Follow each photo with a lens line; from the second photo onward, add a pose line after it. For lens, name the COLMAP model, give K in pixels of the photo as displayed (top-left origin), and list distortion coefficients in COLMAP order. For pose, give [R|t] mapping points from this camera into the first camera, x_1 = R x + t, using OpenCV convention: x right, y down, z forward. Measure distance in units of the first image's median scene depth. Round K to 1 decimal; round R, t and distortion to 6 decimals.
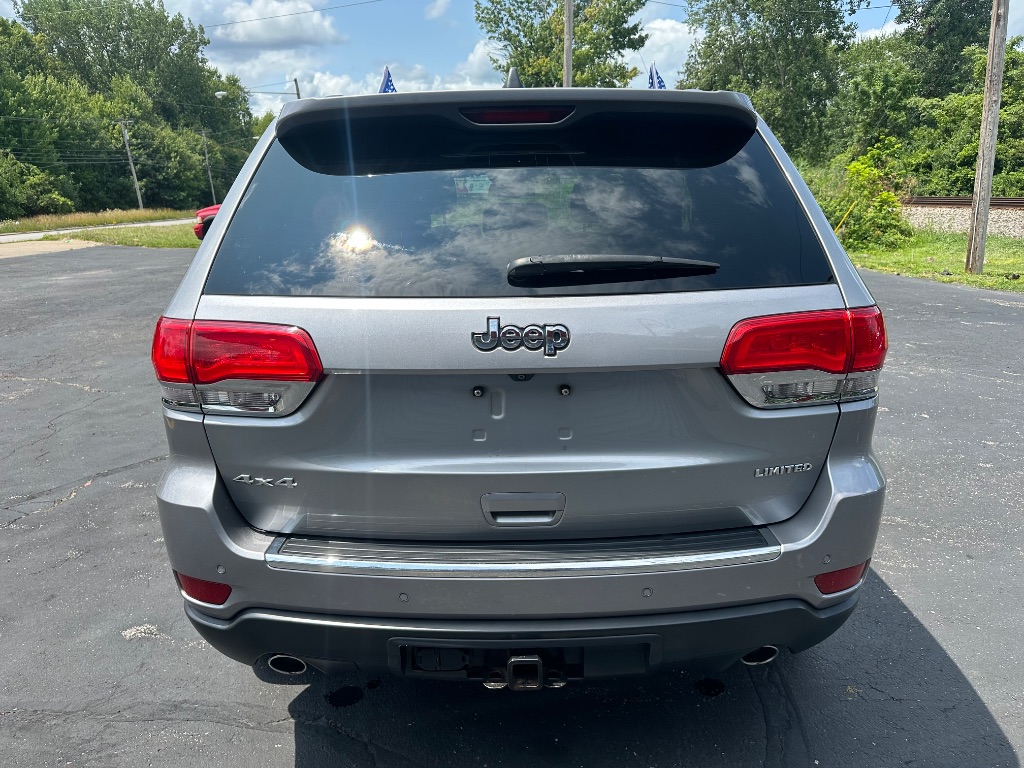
lens RADIAL K [[742.7, 0, 512.0], [0, 742.7, 384.0], [0, 0, 1]] dist [0.042932, -0.033753]
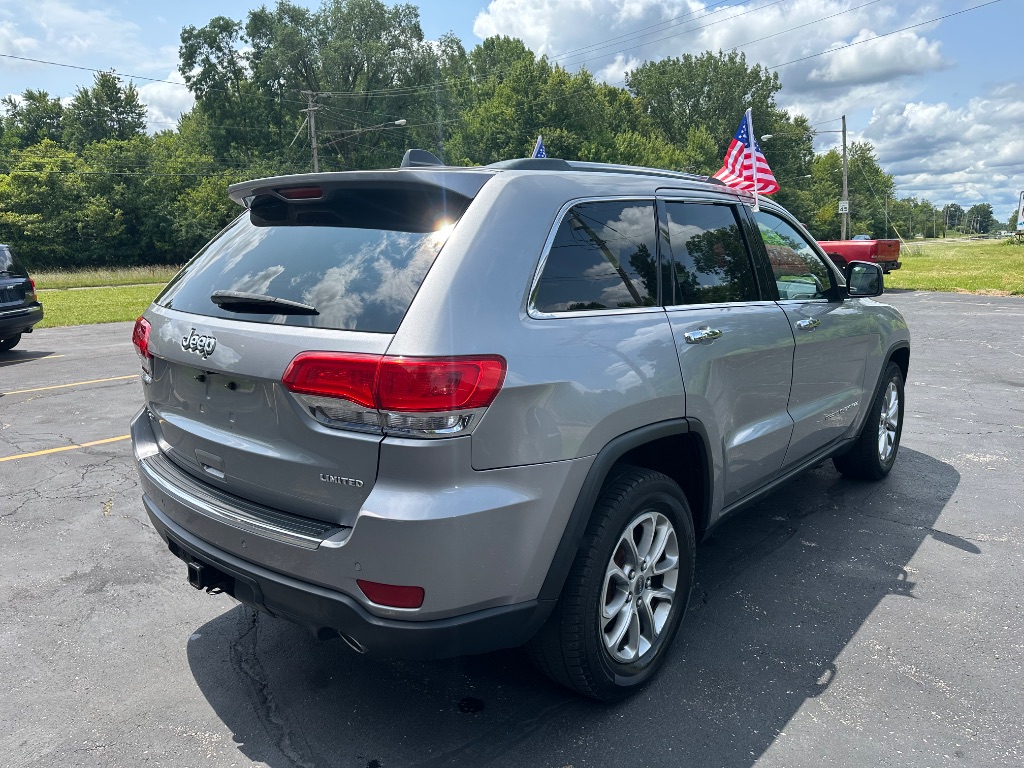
lens RADIAL K [[742.7, 0, 512.0], [0, 742.7, 384.0], [0, 0, 1]] dist [0.042932, -0.033753]
pose [[0.757832, 0.144915, -0.636152, 0.029706], [-0.174529, 0.984516, 0.016359, -0.002419], [0.628673, 0.098630, 0.771390, 0.005072]]
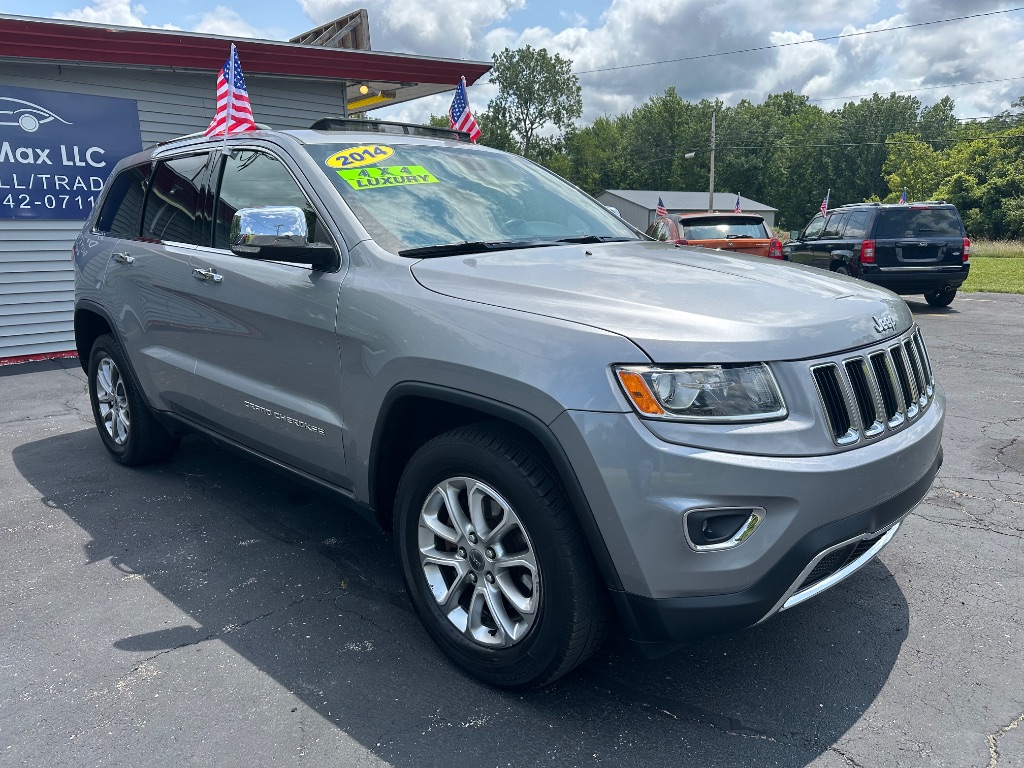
lens RADIAL K [[717.6, 0, 507.4], [0, 717.6, 406.6], [0, 0, 1]] dist [0.059768, -0.054009]
pose [[-0.703220, 0.210133, -0.679209, 0.040042], [-0.147371, 0.891496, 0.428389, -0.208750], [0.695531, 0.401348, -0.595951, 0.909612]]
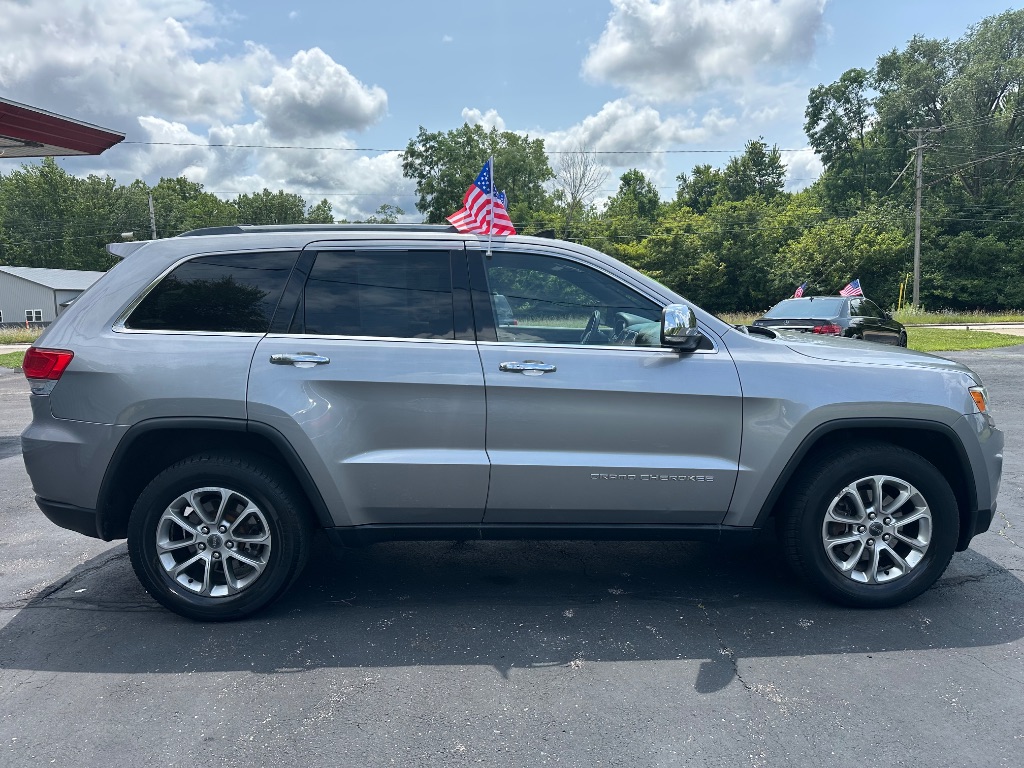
lens RADIAL K [[750.4, 0, 512.0], [0, 750.4, 384.0], [0, 0, 1]] dist [0.050671, -0.066850]
pose [[0.009582, 0.143212, -0.989646, 0.327051], [-0.236758, 0.961875, 0.136901, -0.119891], [0.971522, 0.232994, 0.043123, 0.471748]]
